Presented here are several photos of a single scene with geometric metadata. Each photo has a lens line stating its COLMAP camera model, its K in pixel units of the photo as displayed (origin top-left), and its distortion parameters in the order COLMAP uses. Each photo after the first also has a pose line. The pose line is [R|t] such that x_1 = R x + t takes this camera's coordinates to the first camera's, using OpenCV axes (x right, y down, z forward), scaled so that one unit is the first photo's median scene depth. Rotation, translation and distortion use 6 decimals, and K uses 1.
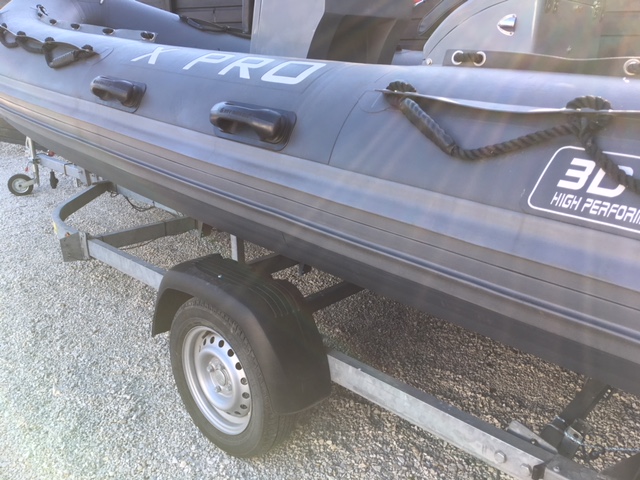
lens RADIAL K [[537.2, 0, 317.0], [0, 537.2, 243.6], [0, 0, 1]] dist [0.105160, -0.152204]
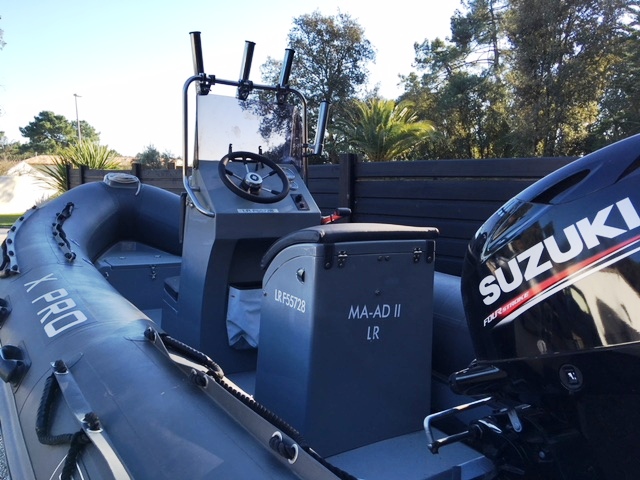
lens RADIAL K [[537.2, 0, 321.1], [0, 537.2, 244.2], [0, 0, 1]] dist [0.105160, -0.152204]
pose [[0.974409, 0.041414, -0.220936, 0.644410], [-0.092876, 0.969237, -0.227935, -0.206181], [0.204700, 0.242622, 0.948279, -0.108131]]
